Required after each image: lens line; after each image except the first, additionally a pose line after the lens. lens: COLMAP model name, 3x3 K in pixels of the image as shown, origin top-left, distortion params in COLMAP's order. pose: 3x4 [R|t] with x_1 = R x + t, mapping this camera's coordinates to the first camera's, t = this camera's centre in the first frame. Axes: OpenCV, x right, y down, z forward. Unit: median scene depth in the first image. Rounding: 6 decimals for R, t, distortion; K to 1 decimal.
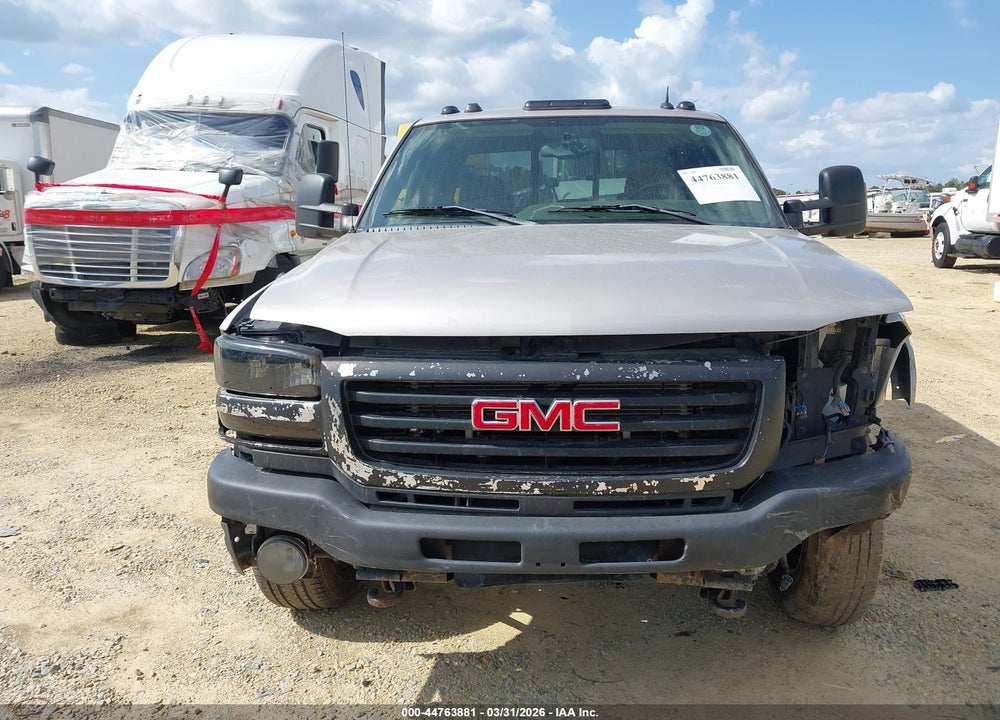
lens RADIAL K [[813.3, 0, 495.8], [0, 813.3, 368.6], [0, 0, 1]] dist [0.030551, -0.044724]
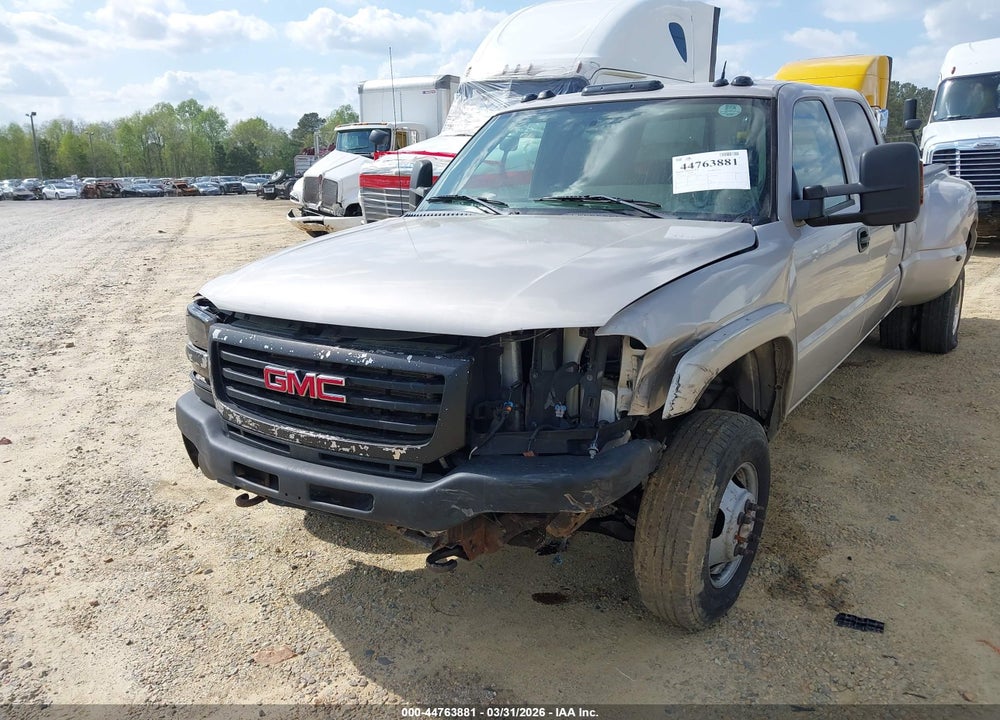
lens RADIAL K [[813.3, 0, 484.5], [0, 813.3, 375.4], [0, 0, 1]] dist [0.030551, -0.044724]
pose [[0.859341, 0.114619, -0.498392, 0.776248], [-0.074972, 0.992266, 0.098929, -0.085721], [0.505877, -0.047648, 0.861289, 0.025313]]
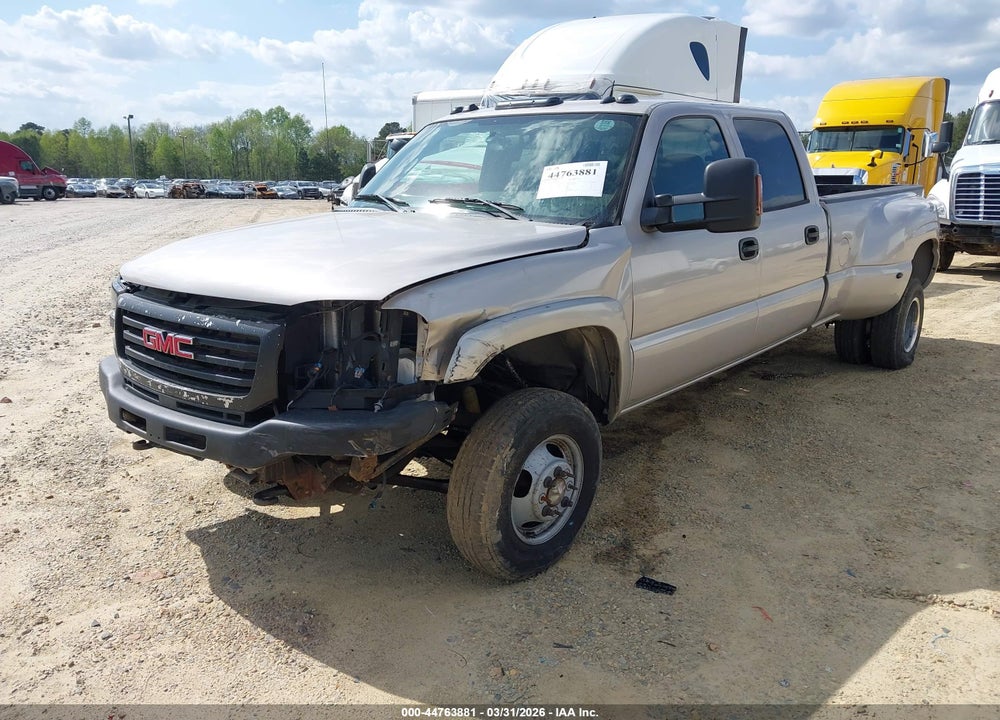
lens RADIAL K [[813.3, 0, 483.3], [0, 813.3, 372.4], [0, 0, 1]] dist [0.030551, -0.044724]
pose [[0.803399, 0.148784, -0.576553, 1.177147], [-0.118240, 0.988860, 0.090421, -0.079735], [0.583583, -0.004473, 0.812041, 0.074270]]
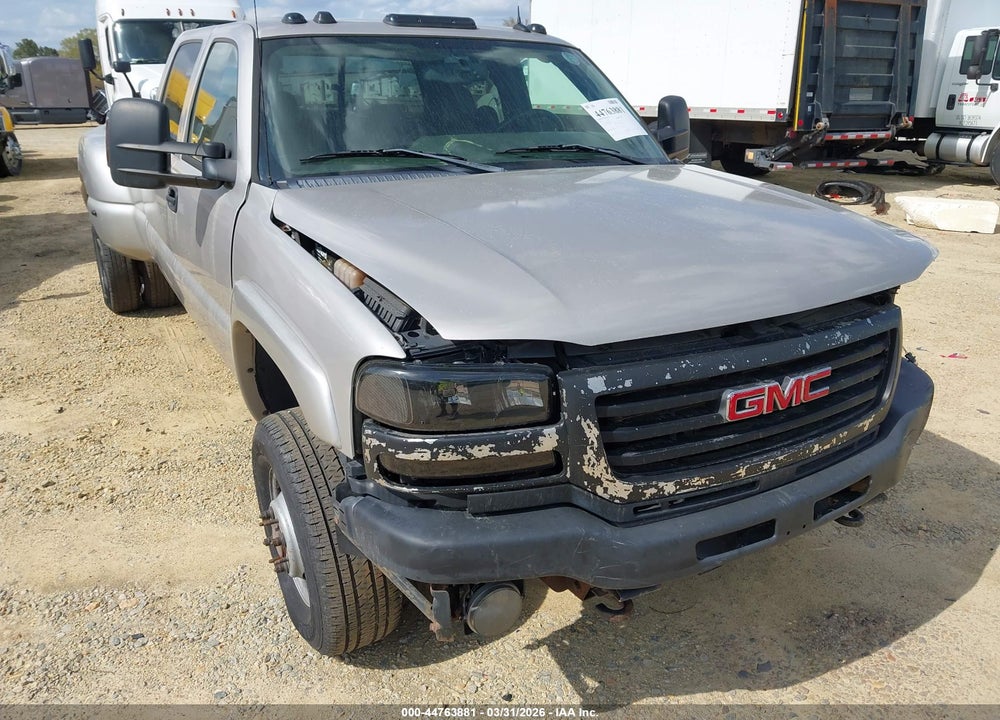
lens RADIAL K [[813.3, 0, 490.7], [0, 813.3, 361.2], [0, 0, 1]] dist [0.030551, -0.044724]
pose [[0.833582, -0.171098, 0.525230, -0.627125], [0.098945, 0.981692, 0.162761, -0.151036], [-0.543462, -0.083706, 0.835250, 0.283233]]
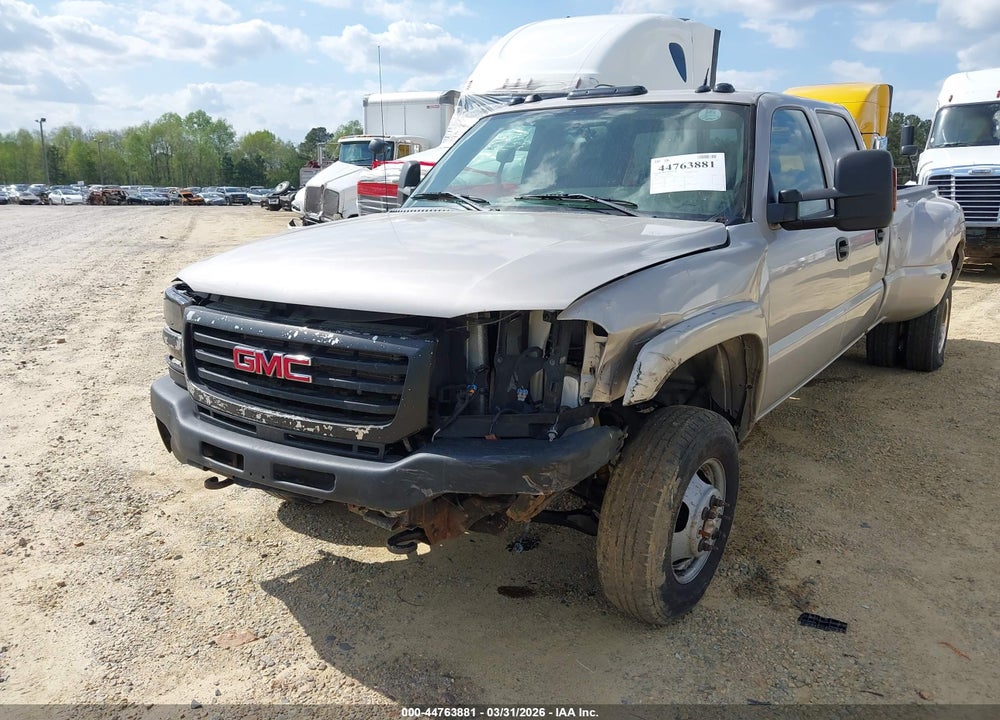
lens RADIAL K [[813.3, 0, 484.3], [0, 813.3, 374.5], [0, 0, 1]] dist [0.030551, -0.044724]
pose [[0.855564, 0.127364, -0.501786, 0.822532], [-0.103488, 0.991778, 0.075282, -0.048169], [0.507248, -0.012479, 0.861710, 0.040061]]
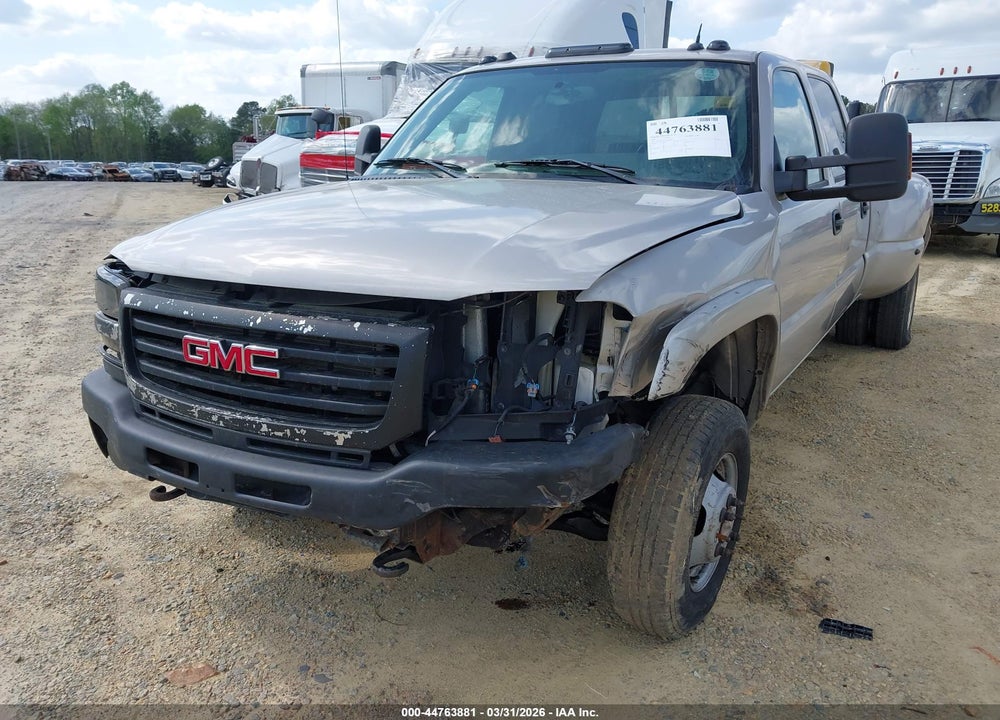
lens RADIAL K [[813.3, 0, 486.9], [0, 813.3, 377.0], [0, 0, 1]] dist [0.030551, -0.044724]
pose [[0.892934, 0.128596, -0.431431, 0.693490], [-0.096308, 0.990714, 0.095971, -0.043884], [0.439766, -0.044145, 0.897027, 0.133038]]
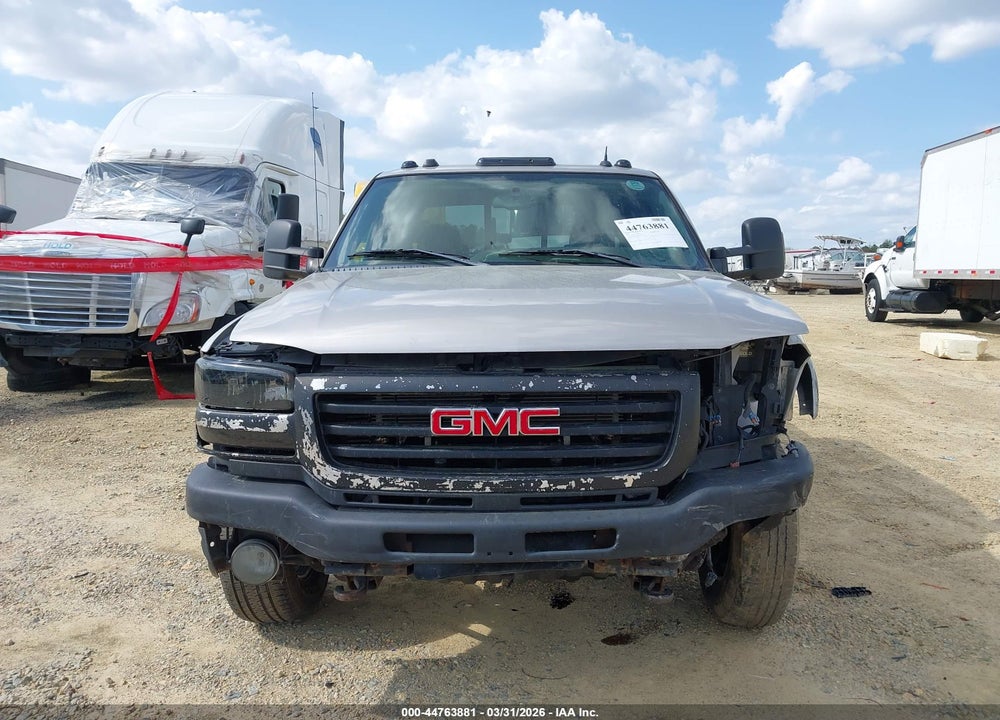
lens RADIAL K [[813.3, 0, 502.4], [0, 813.3, 359.1], [0, 0, 1]] dist [0.030551, -0.044724]
pose [[0.997992, 0.000675, 0.063341, -0.001033], [0.004320, 0.996890, -0.078687, 0.048168], [-0.063197, 0.078802, 0.994885, -0.116485]]
